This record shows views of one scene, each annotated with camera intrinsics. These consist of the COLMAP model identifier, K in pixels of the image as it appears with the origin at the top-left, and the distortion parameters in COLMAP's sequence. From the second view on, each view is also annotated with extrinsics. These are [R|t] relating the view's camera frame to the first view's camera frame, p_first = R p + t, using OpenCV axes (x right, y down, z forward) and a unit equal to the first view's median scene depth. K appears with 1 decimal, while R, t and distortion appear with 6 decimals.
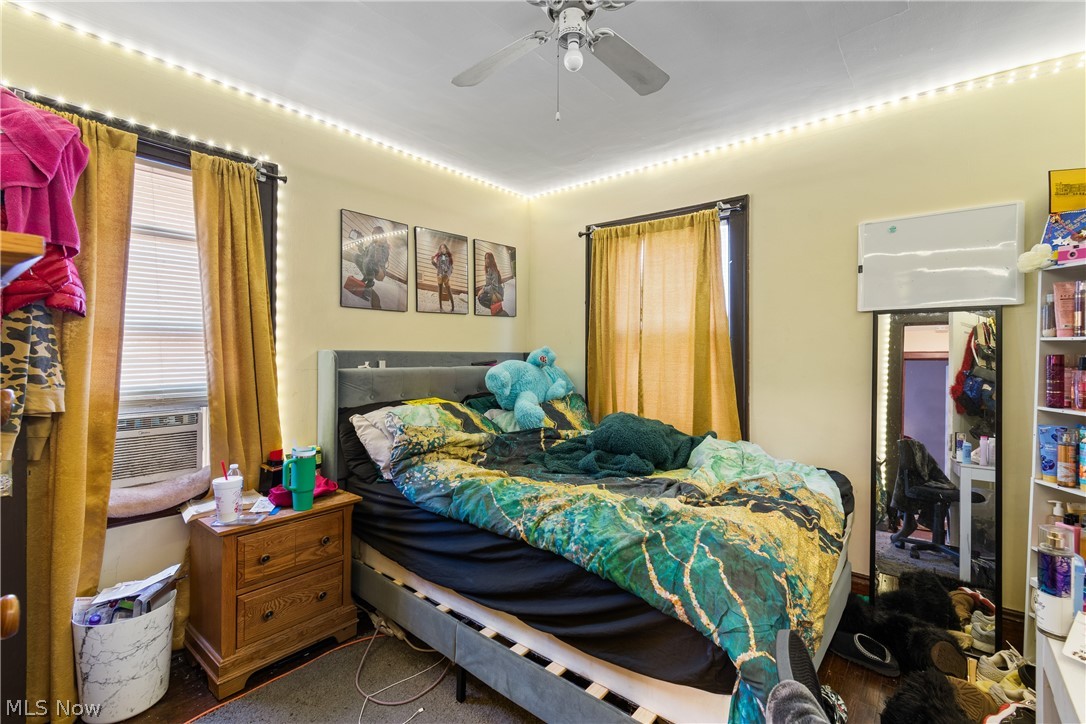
lens RADIAL K [[480.9, 0, 544.6], [0, 480.9, 352.1], [0, 0, 1]] dist [-0.001995, -0.000229]
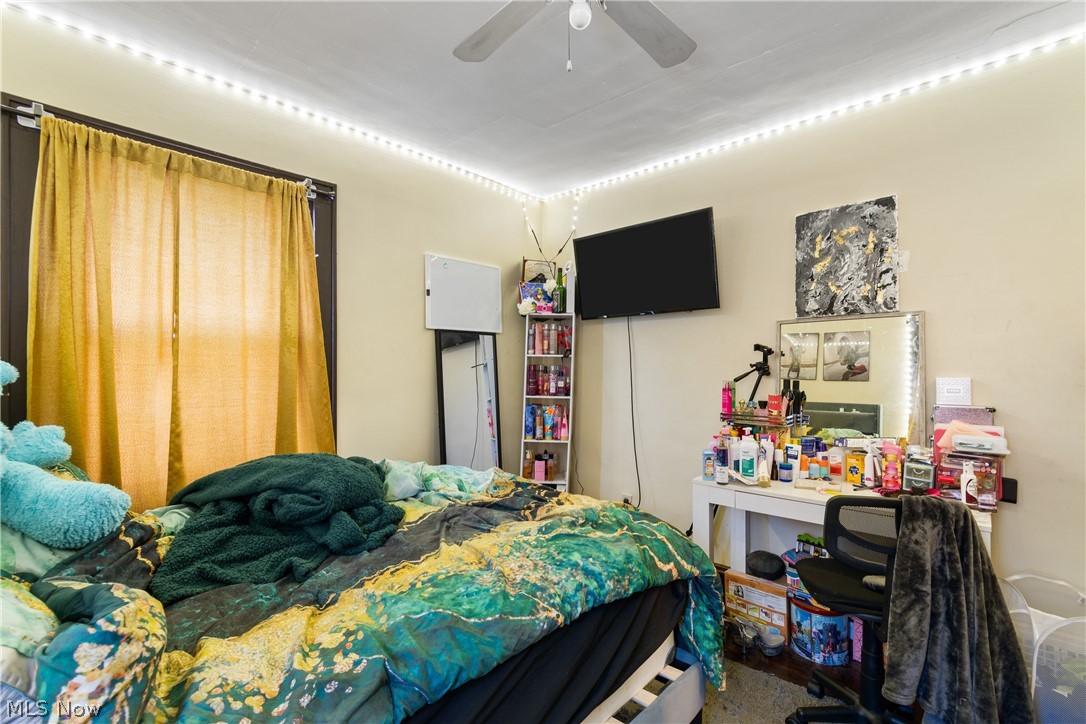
lens RADIAL K [[485.4, 0, 543.0], [0, 485.4, 362.0], [0, 0, 1]] dist [-0.003320, -0.000432]
pose [[0.060274, 0.004137, 0.998173, -0.551131], [0.000980, 0.999991, -0.004204, 0.002229], [-0.998181, 0.001232, 0.060269, 0.707737]]
